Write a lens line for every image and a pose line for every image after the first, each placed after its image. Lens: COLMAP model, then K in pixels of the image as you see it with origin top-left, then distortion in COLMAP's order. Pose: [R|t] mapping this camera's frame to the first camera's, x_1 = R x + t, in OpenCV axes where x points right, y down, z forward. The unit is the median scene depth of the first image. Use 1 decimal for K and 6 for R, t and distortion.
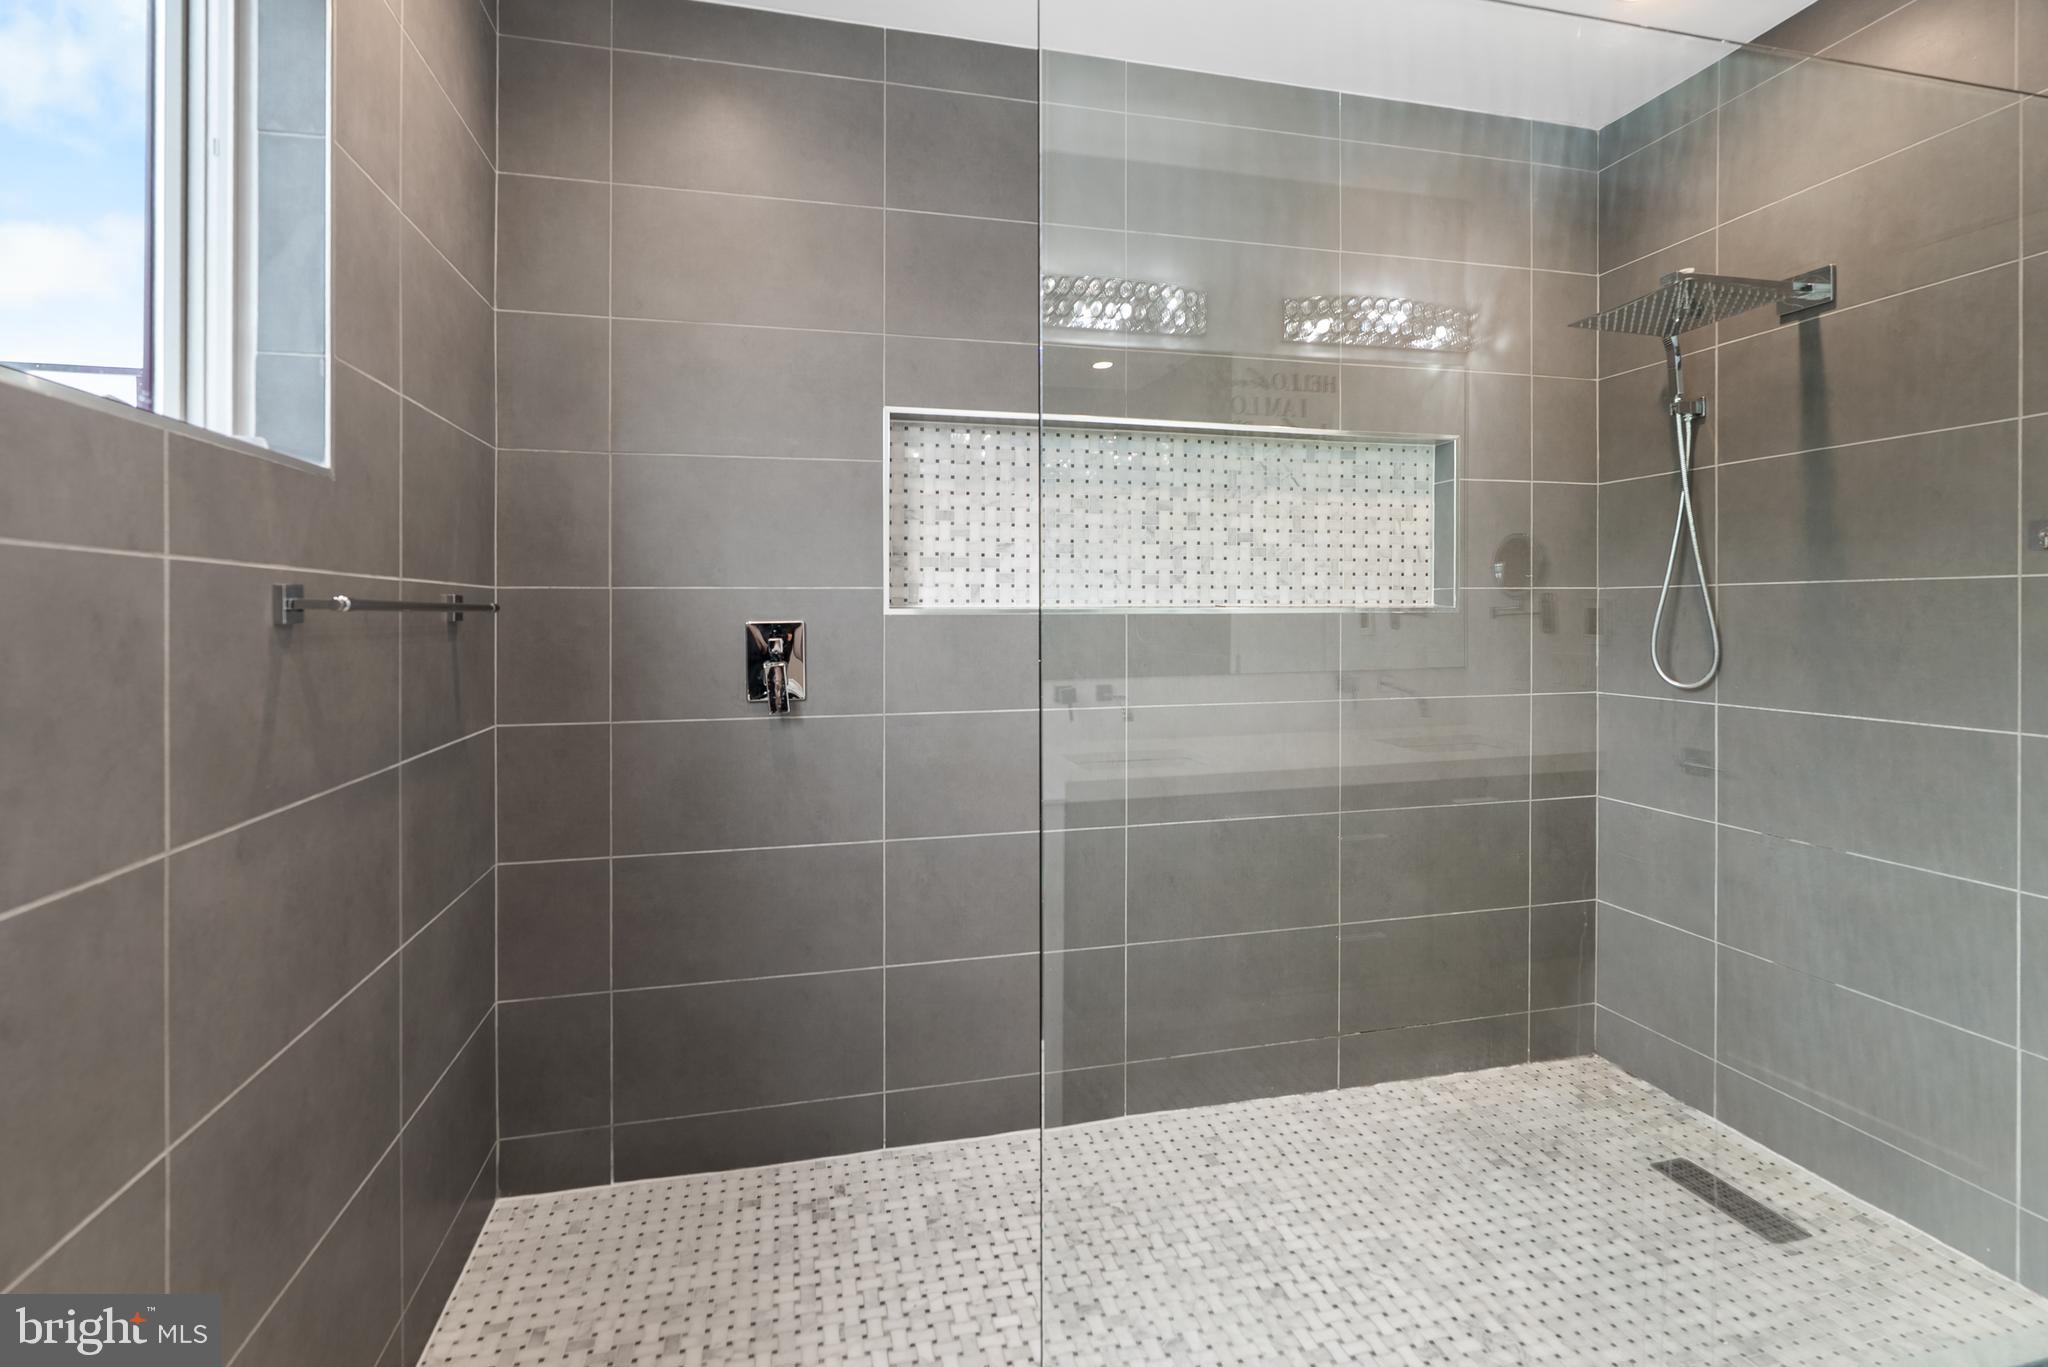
lens RADIAL K [[964.3, 0, 1004.5], [0, 964.3, 619.7], [0, 0, 1]] dist [-0.011786, 0.004790]
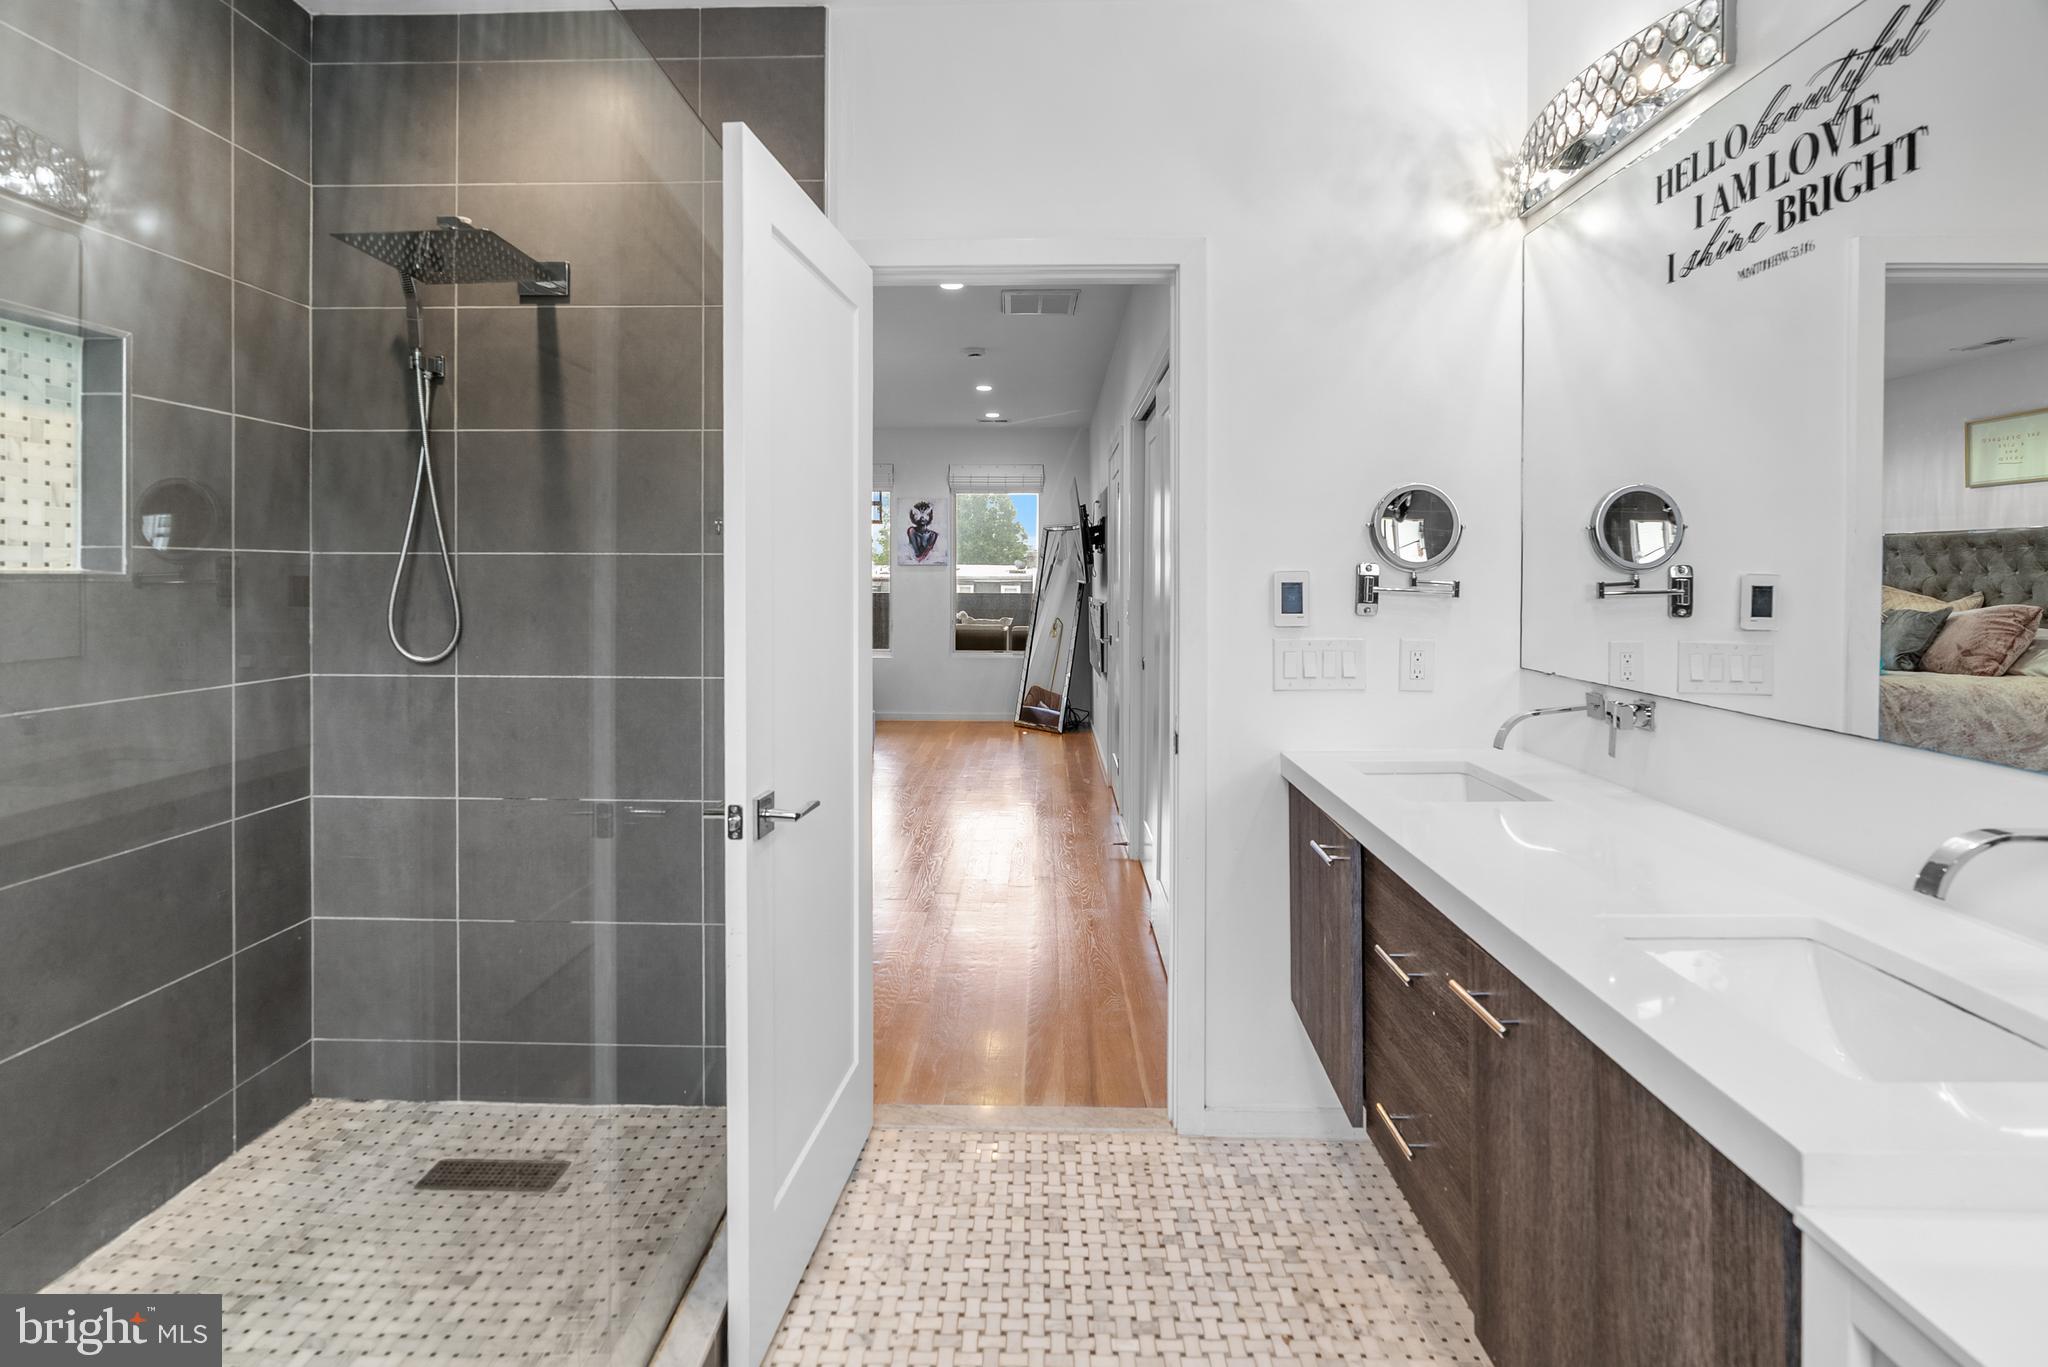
lens RADIAL K [[964.3, 0, 1027.8], [0, 964.3, 588.6], [0, 0, 1]] dist [-0.011786, 0.004790]
pose [[0.246672, -0.005527, 0.969083, -0.055507], [0.002827, 0.999984, 0.004984, -0.003580], [-0.969095, 0.001510, 0.246683, 0.186165]]
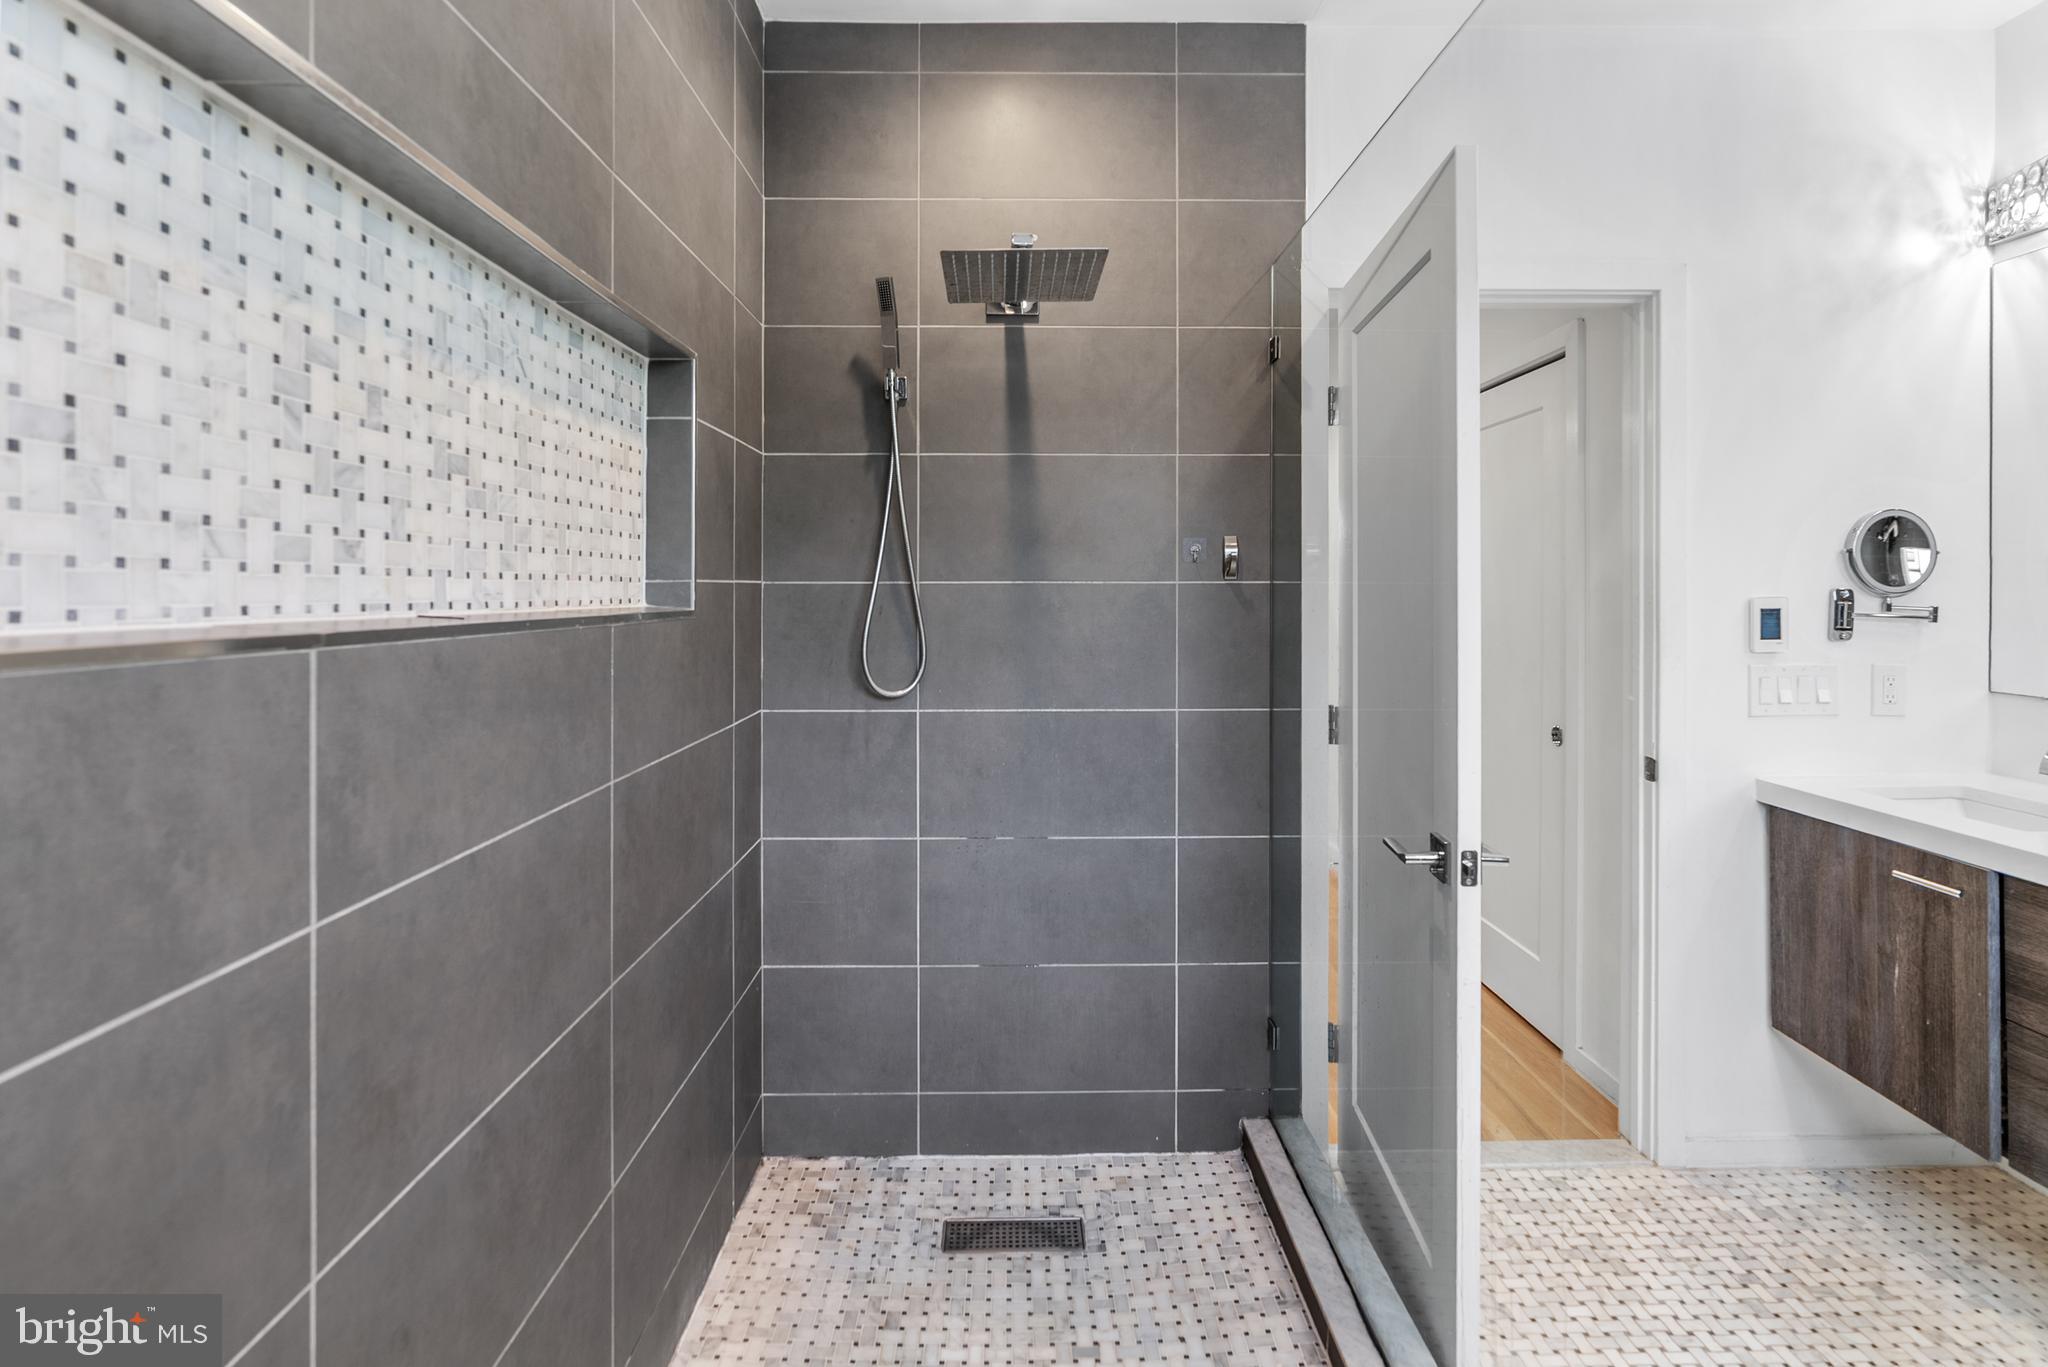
lens RADIAL K [[964.3, 0, 1022.4], [0, 964.3, 590.9], [0, 0, 1]] dist [-0.011786, 0.004790]
pose [[0.207649, 0.001490, 0.978202, -0.143633], [0.007839, 0.999964, -0.003187, -0.022680], [-0.978172, 0.008330, 0.207630, 0.664538]]
